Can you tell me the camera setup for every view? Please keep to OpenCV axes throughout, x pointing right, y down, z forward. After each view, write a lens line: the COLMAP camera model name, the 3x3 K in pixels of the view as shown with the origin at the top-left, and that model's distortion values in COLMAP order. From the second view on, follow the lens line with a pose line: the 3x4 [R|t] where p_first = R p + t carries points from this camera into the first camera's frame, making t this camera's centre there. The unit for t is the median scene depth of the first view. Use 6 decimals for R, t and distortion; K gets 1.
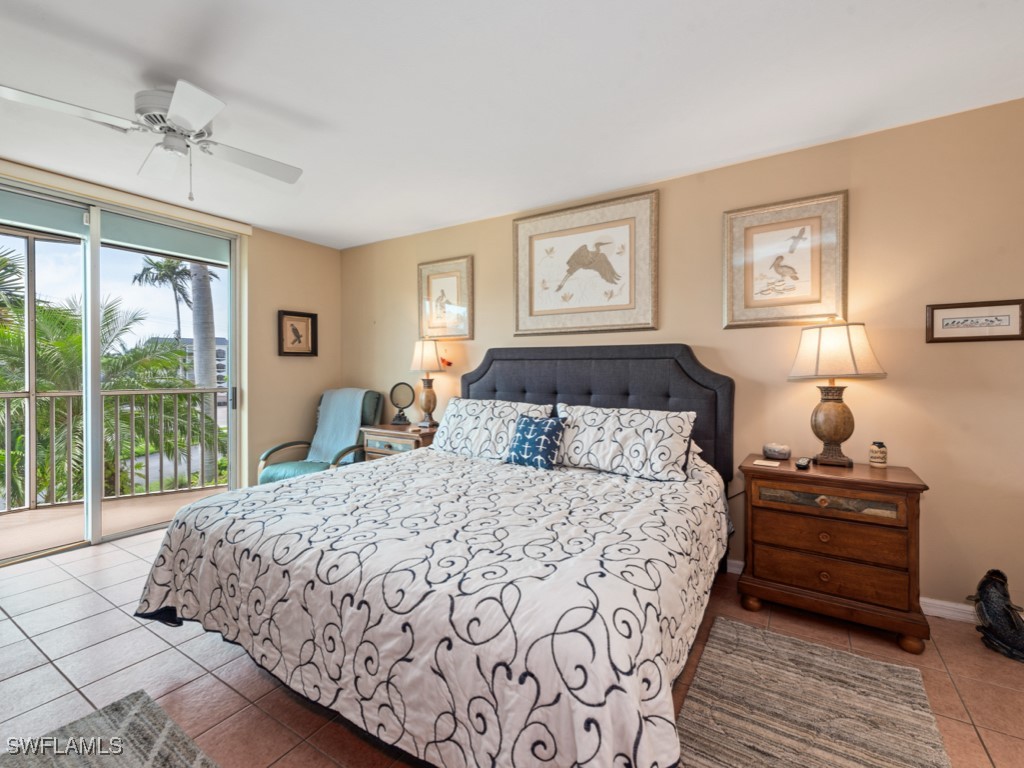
lens RADIAL K [[454.1, 0, 512.0], [0, 454.1, 384.0], [0, 0, 1]] dist [0.001496, 0.000327]
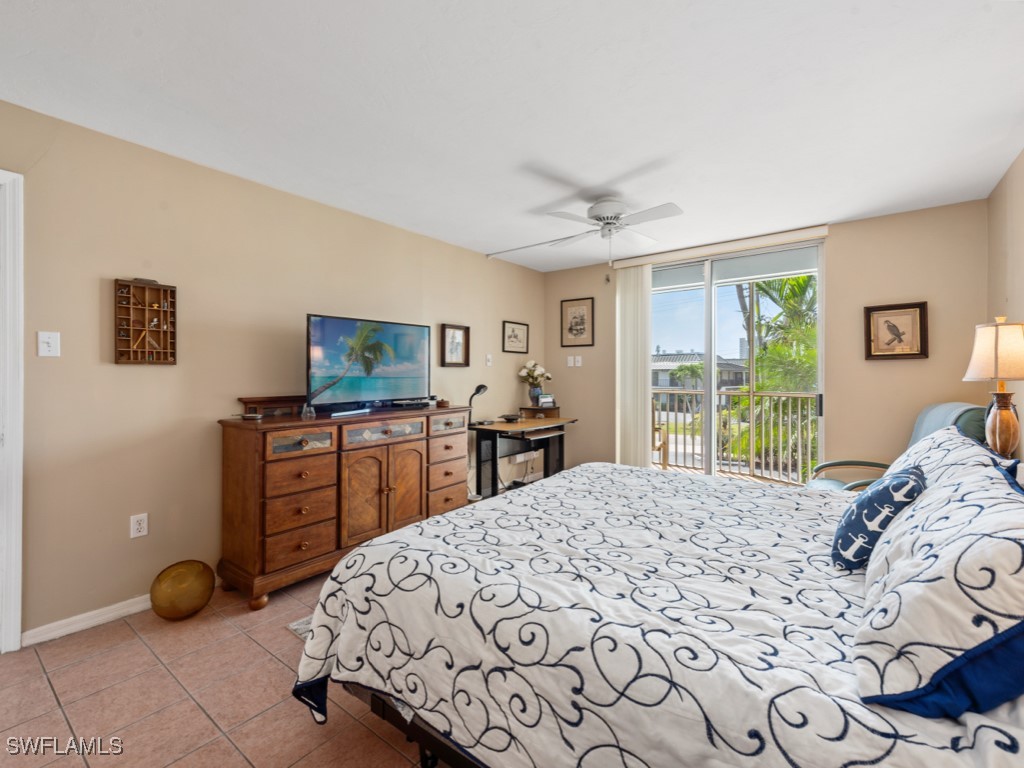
lens RADIAL K [[454.1, 0, 512.0], [0, 454.1, 384.0], [0, 0, 1]] dist [0.001496, 0.000327]
pose [[-0.086911, 0.017895, -0.996055, 0.479784], [-0.026077, 0.999455, 0.020231, -0.019027], [0.995875, 0.027733, -0.086397, 0.480491]]
